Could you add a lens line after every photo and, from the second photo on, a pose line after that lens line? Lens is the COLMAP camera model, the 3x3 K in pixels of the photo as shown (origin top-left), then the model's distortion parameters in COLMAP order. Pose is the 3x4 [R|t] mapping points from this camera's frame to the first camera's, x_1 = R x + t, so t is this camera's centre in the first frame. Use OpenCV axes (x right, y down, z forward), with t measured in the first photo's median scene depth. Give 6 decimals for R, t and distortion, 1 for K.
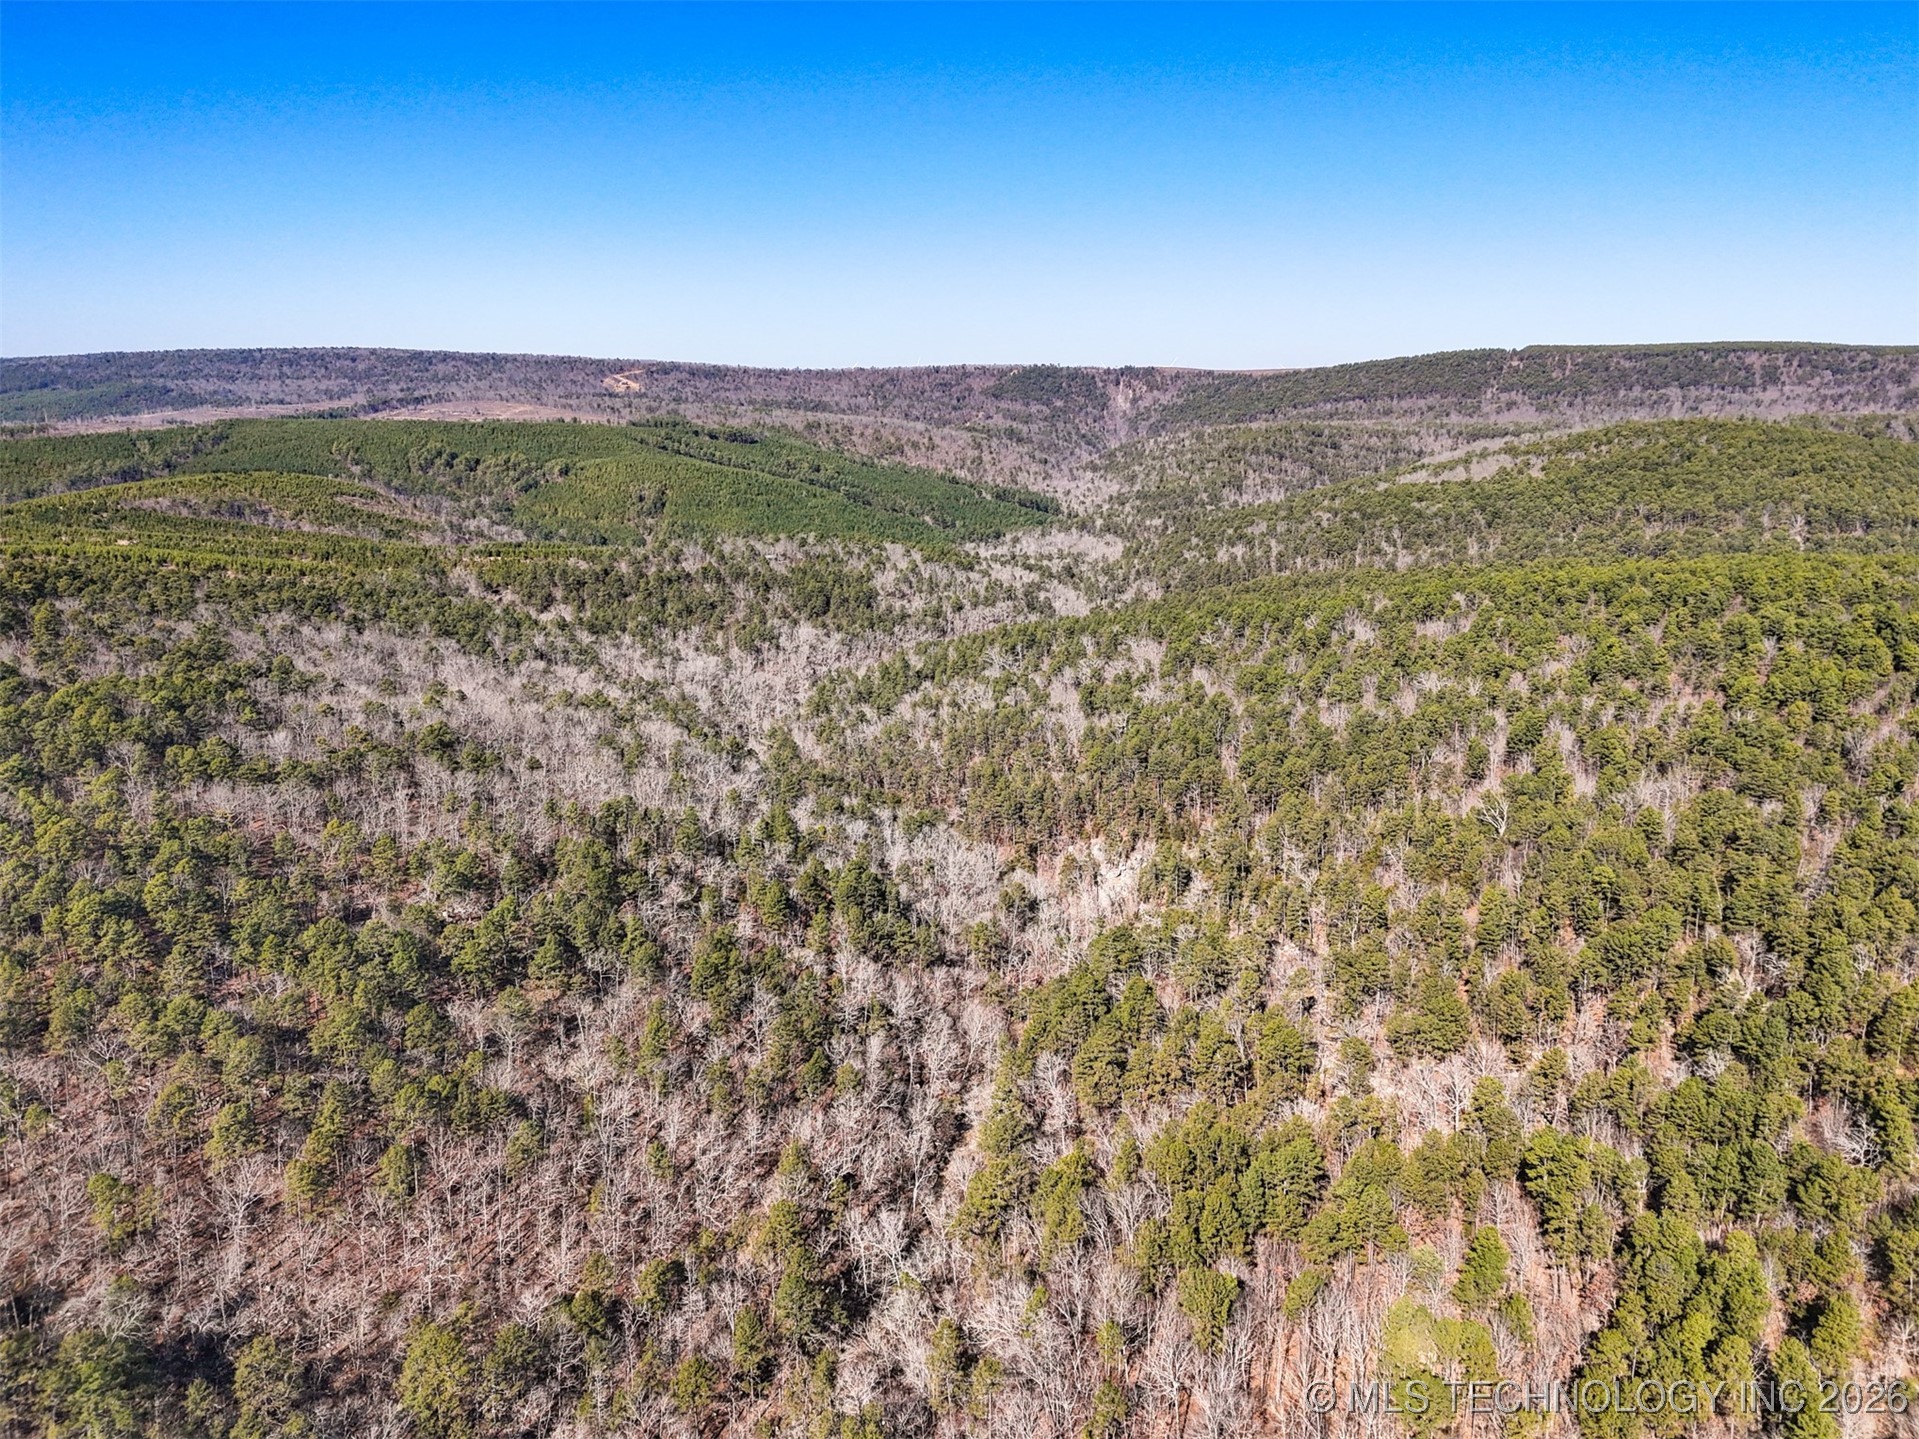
lens RADIAL K [[1396.7, 0, 962.2], [0, 1396.7, 721.0], [0, 0, 1]] dist [0.080021, -0.082894]
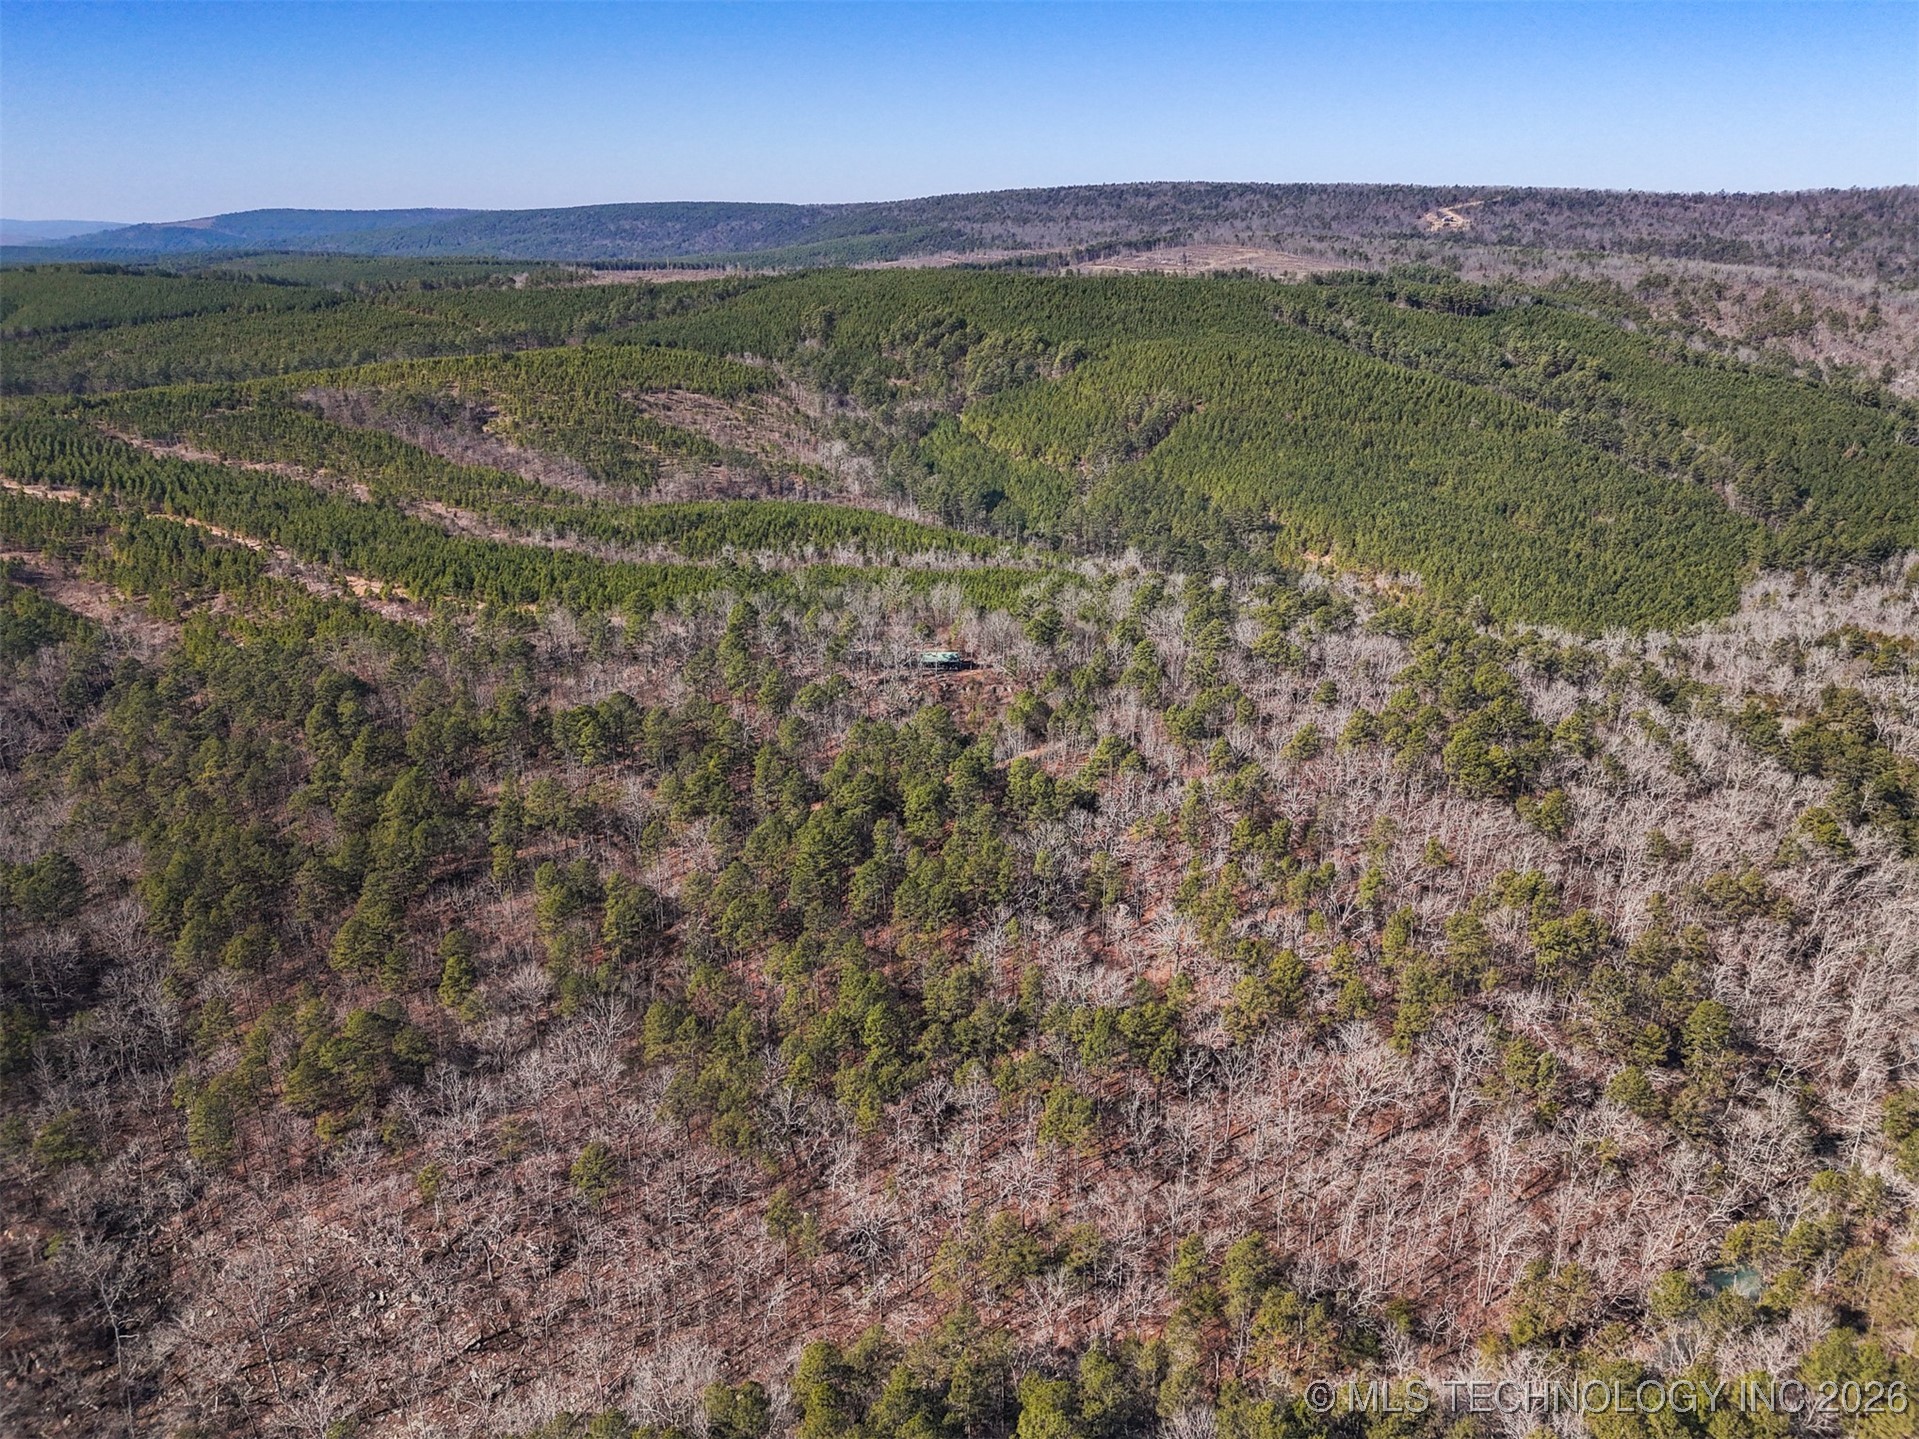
lens RADIAL K [[1396.7, 0, 959.1], [0, 1396.7, 711.7], [0, 0, 1]] dist [0.080021, -0.082894]
pose [[0.796515, 0.195763, -0.572049, 0.070013], [-0.140887, 0.980182, 0.139262, -0.123475], [0.587975, -0.030330, 0.808310, 0.552955]]
